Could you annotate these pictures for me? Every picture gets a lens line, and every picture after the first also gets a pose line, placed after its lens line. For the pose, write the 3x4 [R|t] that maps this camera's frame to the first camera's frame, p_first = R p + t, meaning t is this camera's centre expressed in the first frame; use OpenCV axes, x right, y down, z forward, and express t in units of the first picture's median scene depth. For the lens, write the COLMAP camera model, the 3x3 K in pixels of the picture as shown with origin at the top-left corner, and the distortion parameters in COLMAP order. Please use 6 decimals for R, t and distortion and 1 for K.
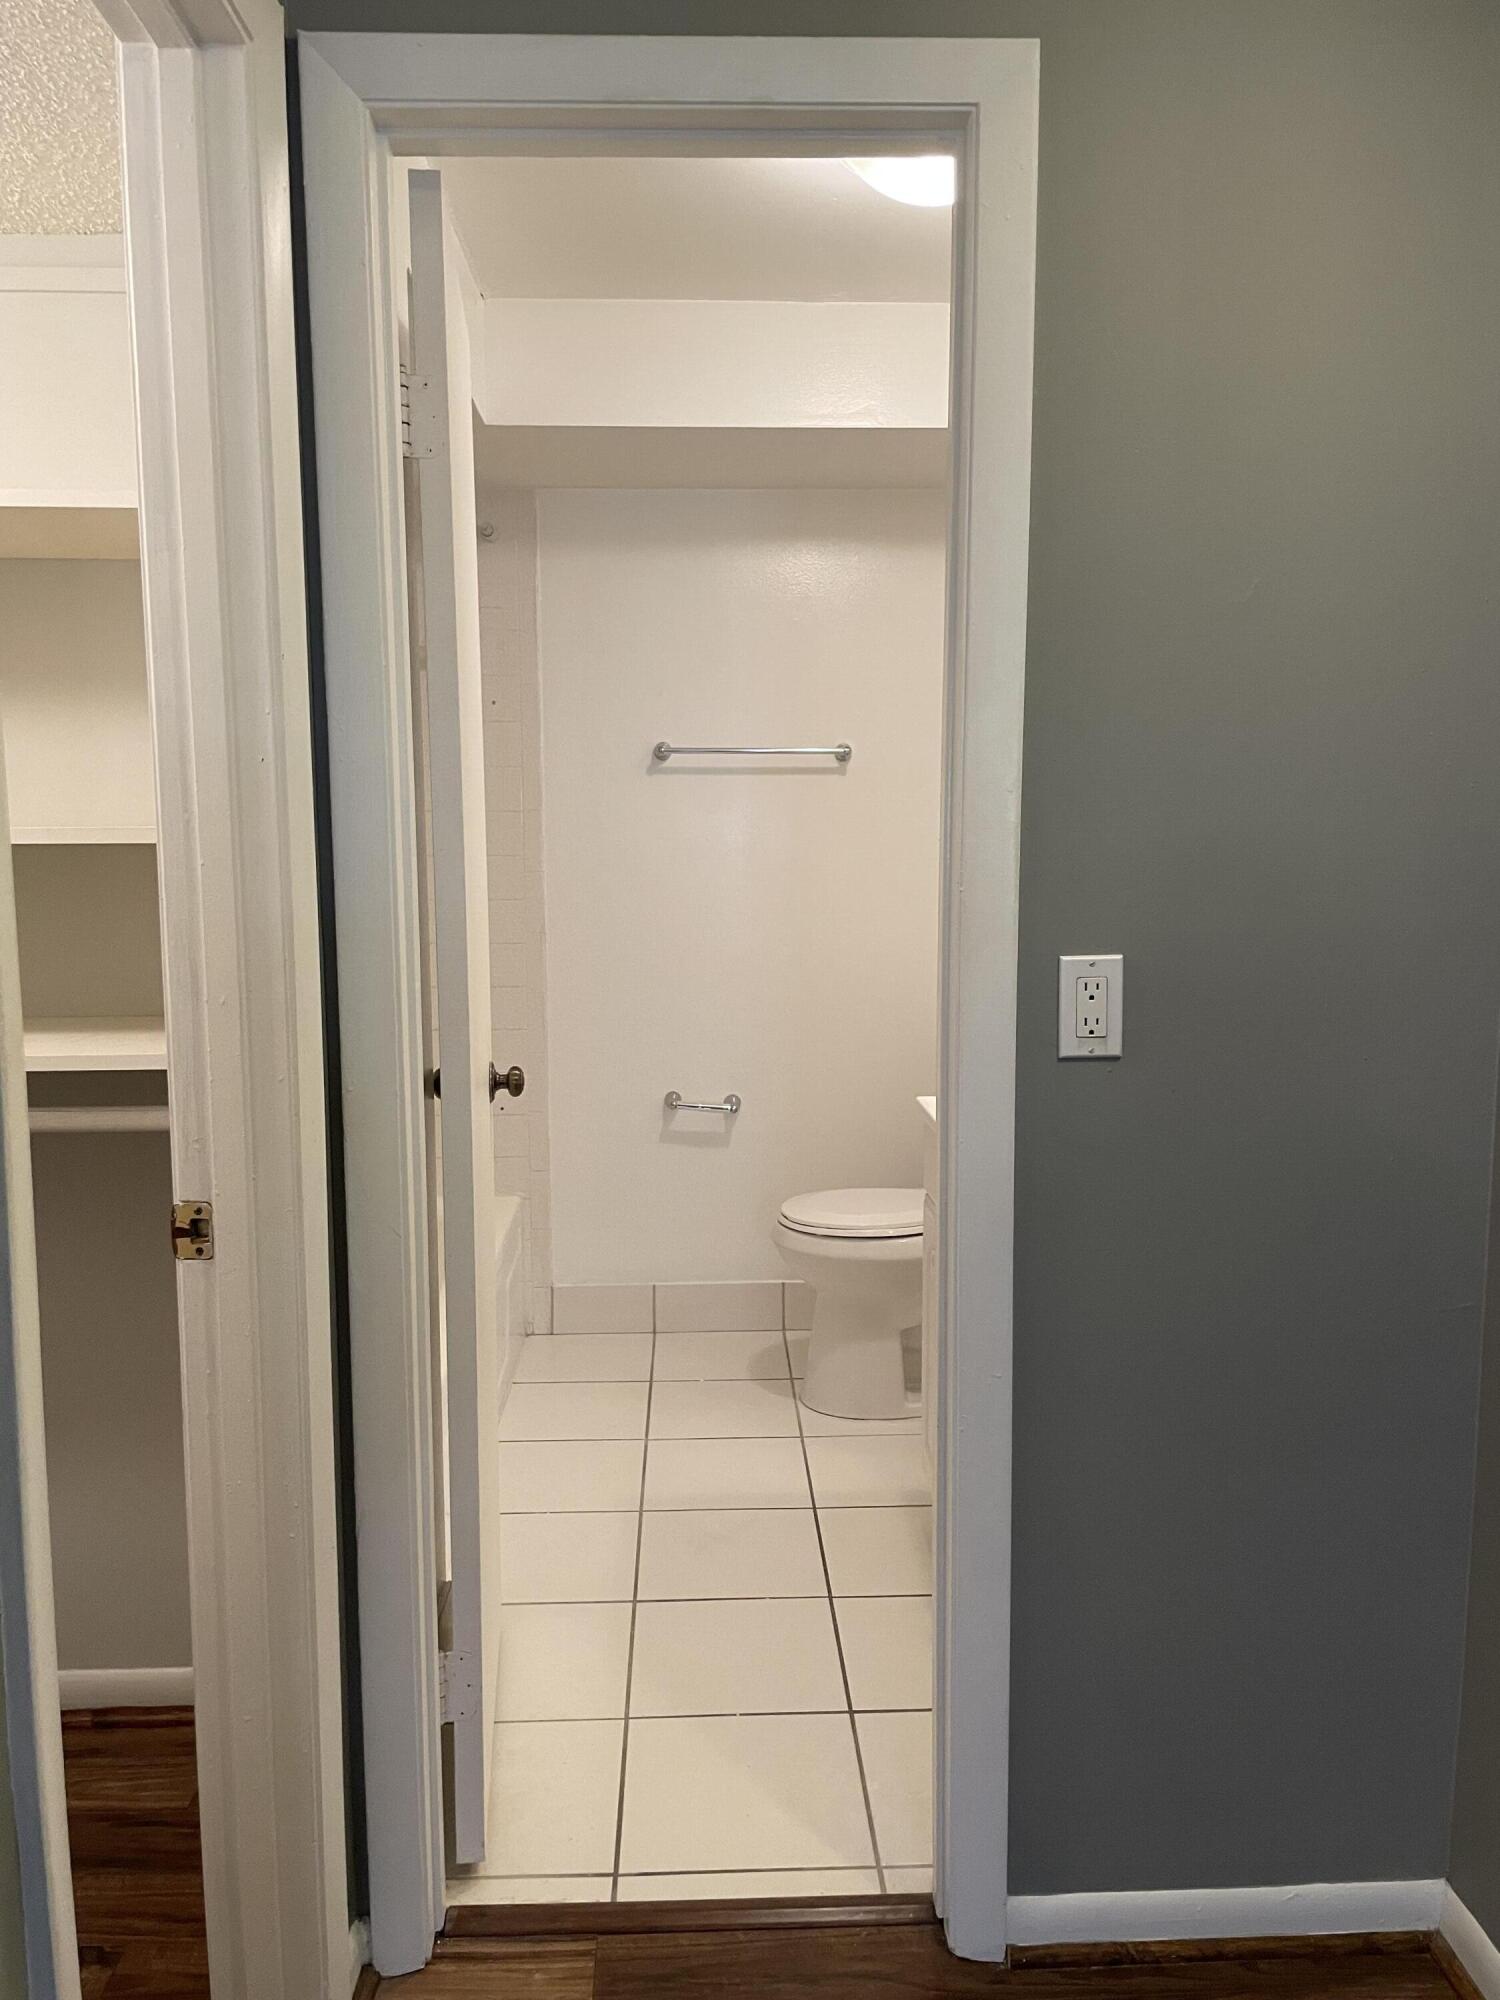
lens RADIAL K [[1515.1, 0, 755.4], [0, 1515.1, 993.6], [0, 0, 1]] dist [0.101259, -0.137078]
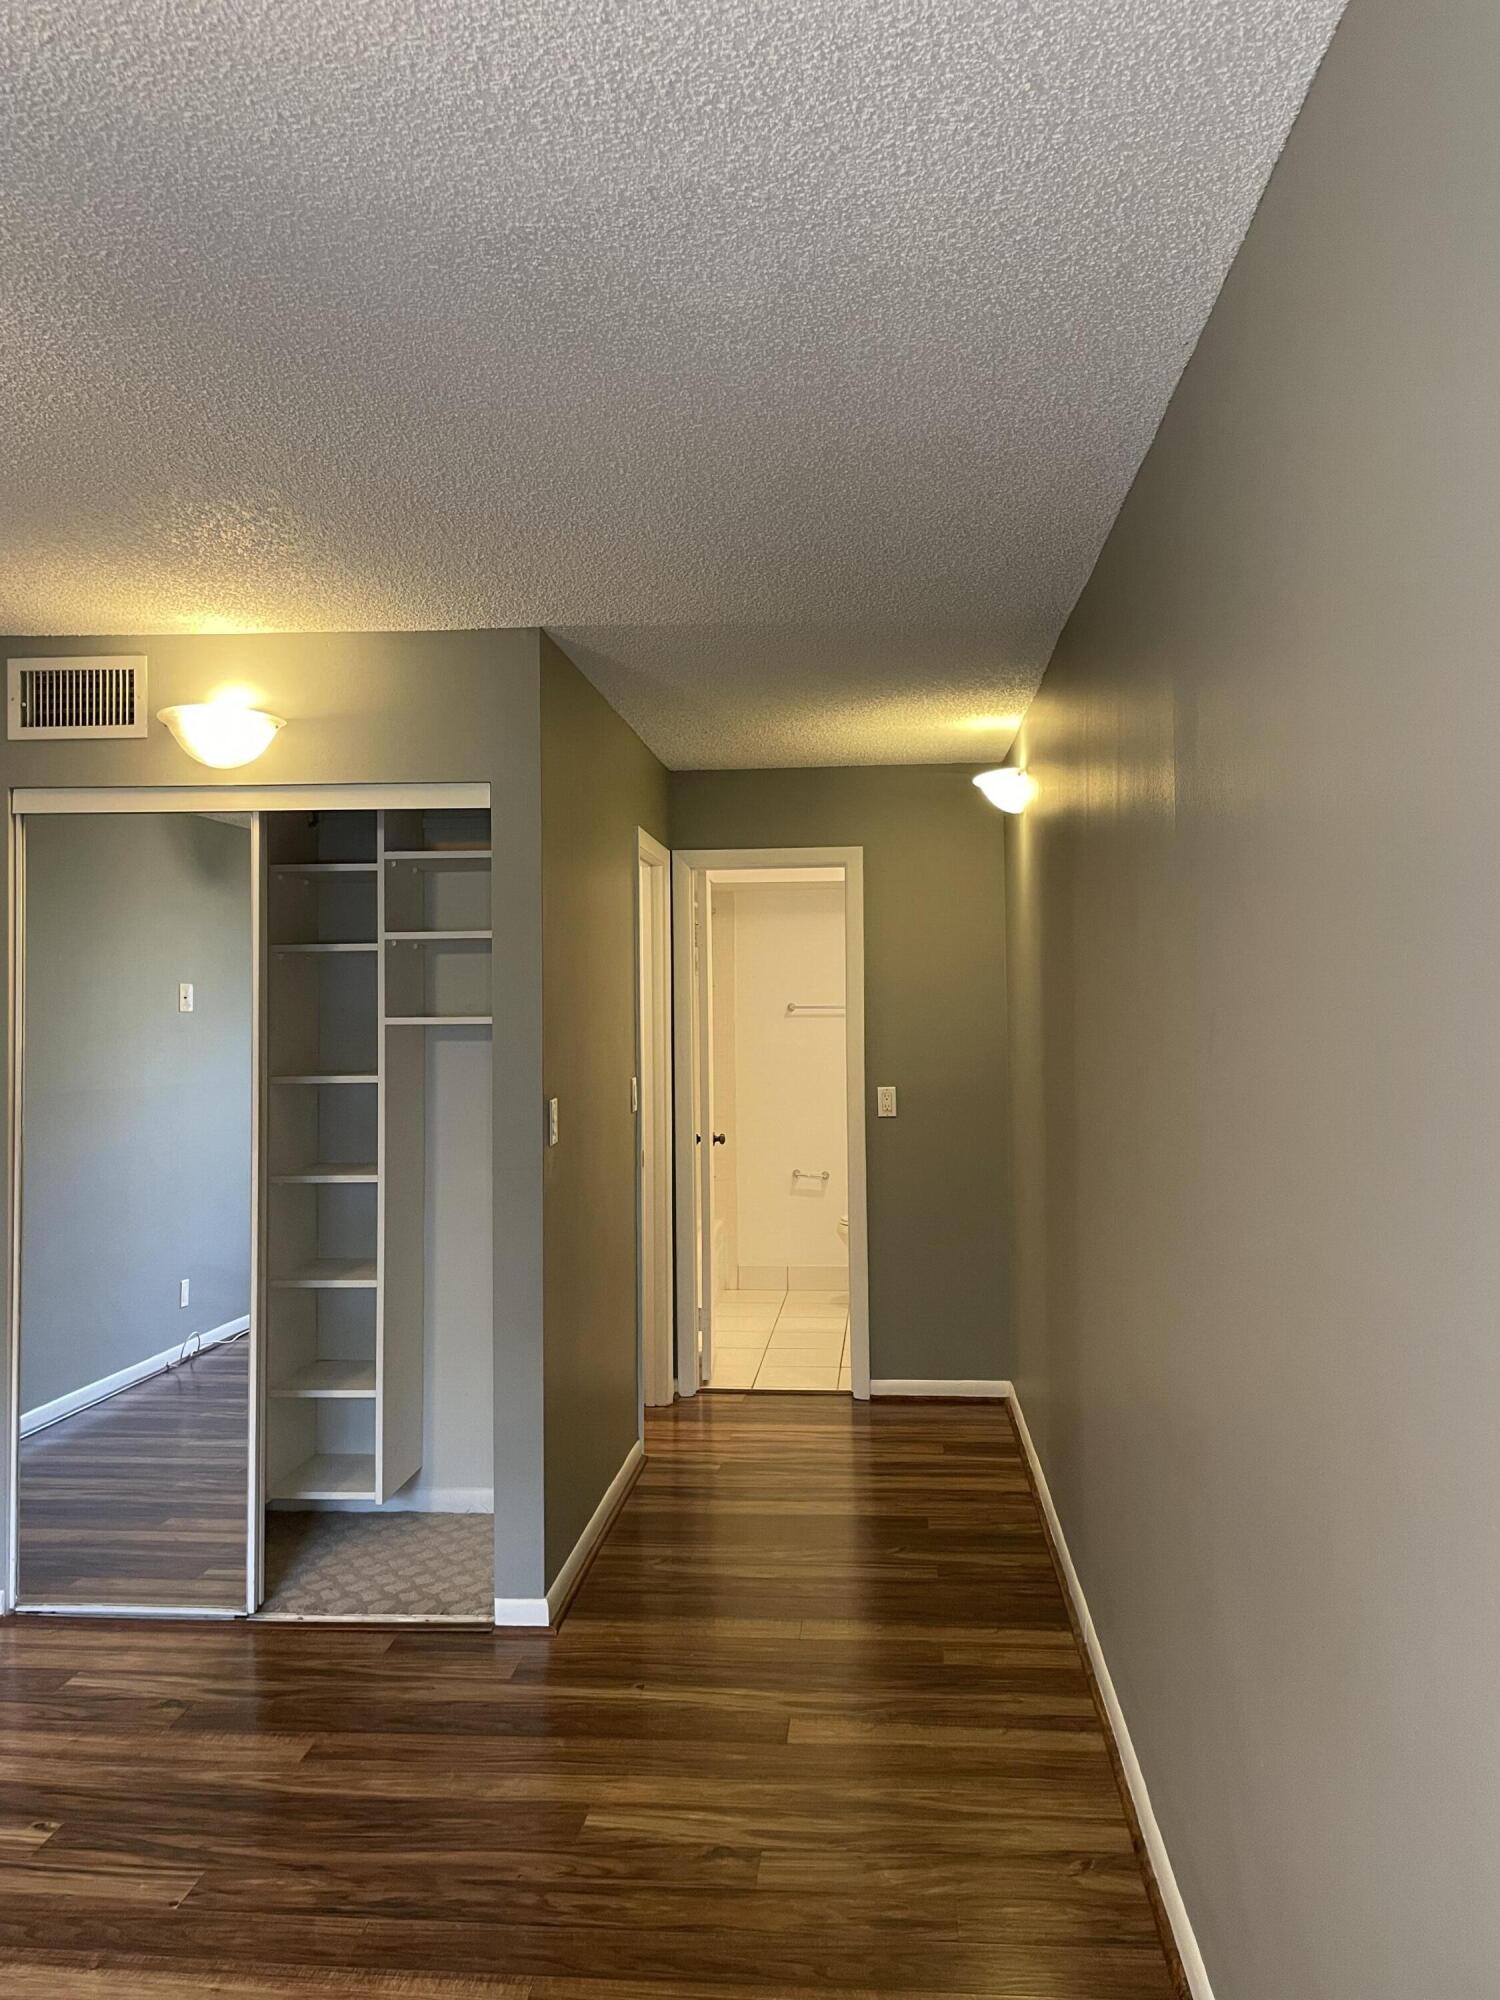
lens RADIAL K [[1515.1, 0, 755.4], [0, 1515.1, 993.6], [0, 0, 1]] dist [0.101259, -0.137078]
pose [[0.991081, -0.008587, -0.132983, 0.170845], [-0.008134, 0.992163, -0.124687, 0.087071], [0.133011, 0.124657, 0.983244, -1.094975]]
